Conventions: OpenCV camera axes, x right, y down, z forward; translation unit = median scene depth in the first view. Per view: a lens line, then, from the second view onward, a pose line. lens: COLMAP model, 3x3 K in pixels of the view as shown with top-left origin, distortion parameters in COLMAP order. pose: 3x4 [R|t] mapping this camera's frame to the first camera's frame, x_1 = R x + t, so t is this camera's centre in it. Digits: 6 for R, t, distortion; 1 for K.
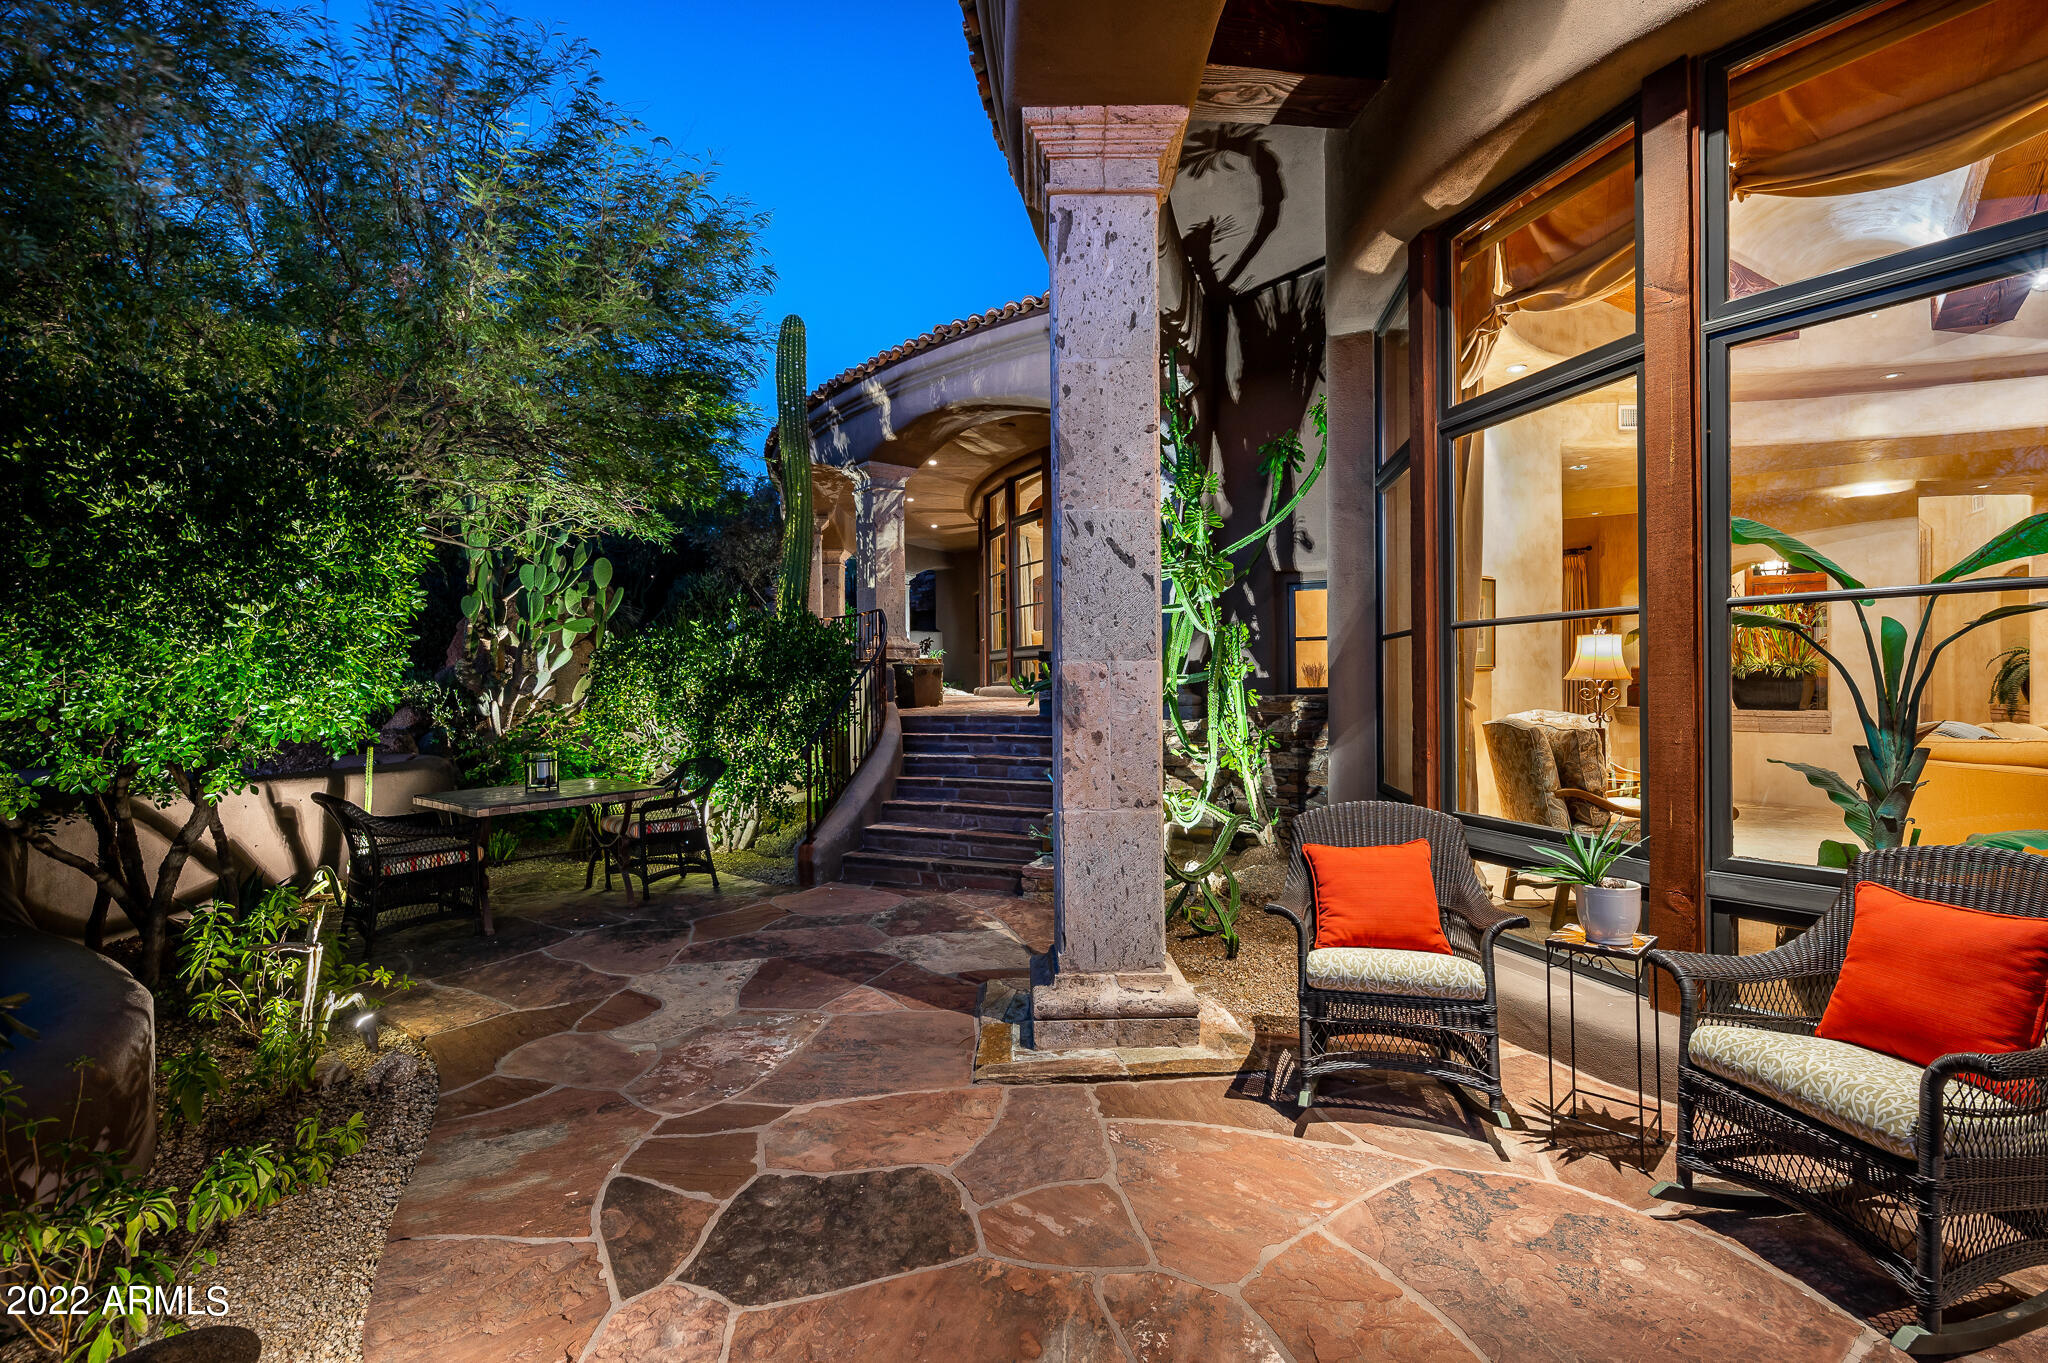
lens RADIAL K [[953.3, 0, 1038.9], [0, 953.3, 688.5], [0, 0, 1]] dist [0.000699, -0.000375]
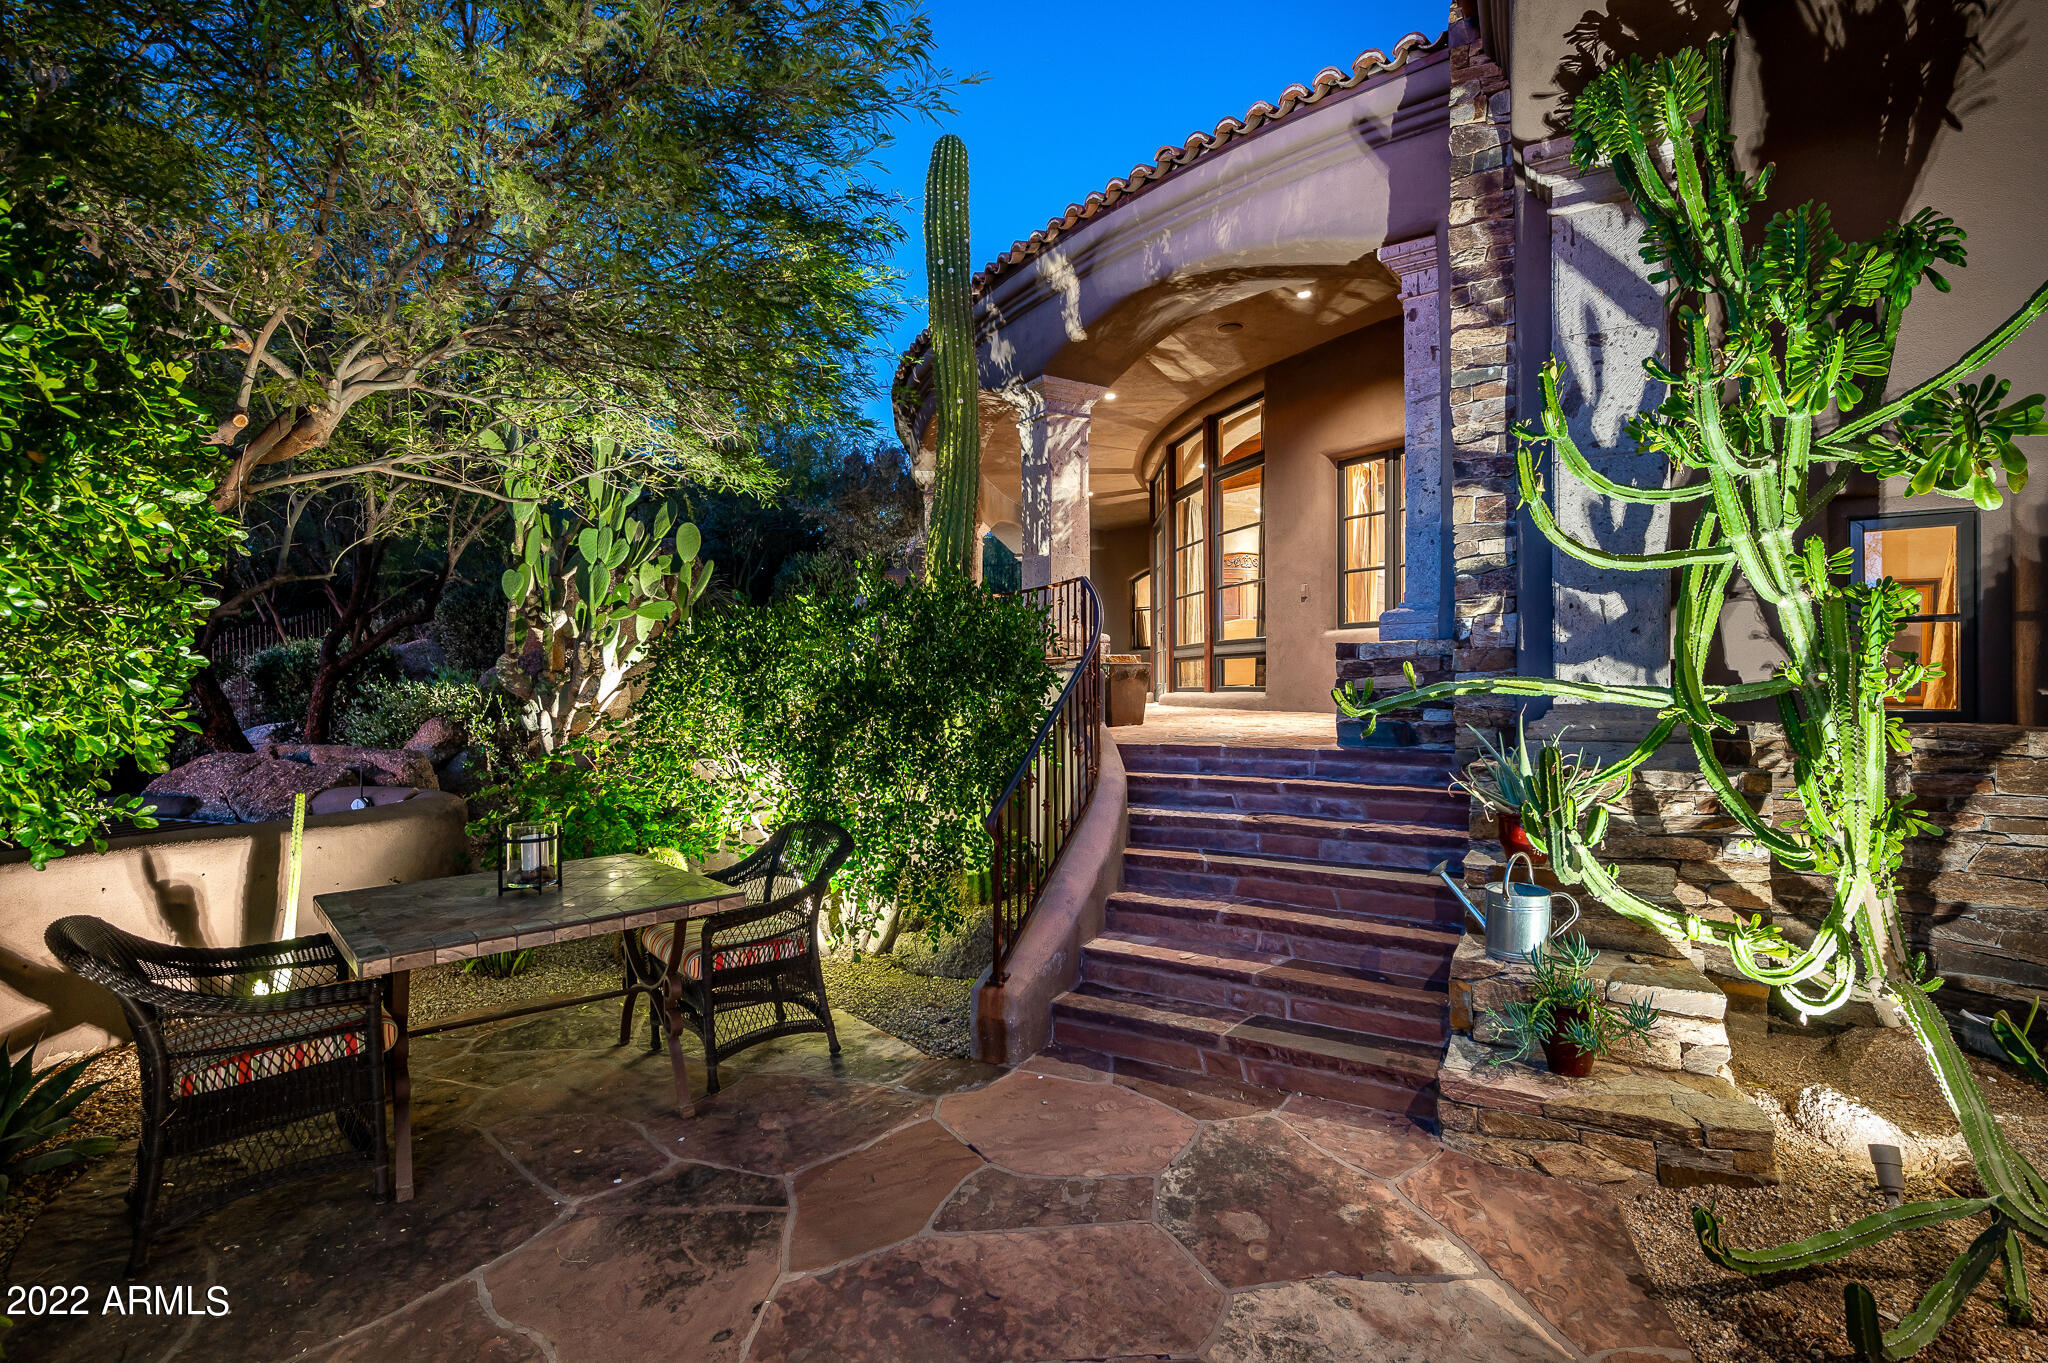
lens RADIAL K [[953.3, 0, 1015.3], [0, 953.3, 684.9], [0, 0, 1]] dist [0.000699, -0.000375]
pose [[0.991495, 0.006361, -0.129991, -0.112817], [-0.006719, 0.999975, -0.002319, -0.008112], [0.129973, 0.003173, 0.991513, 0.318039]]
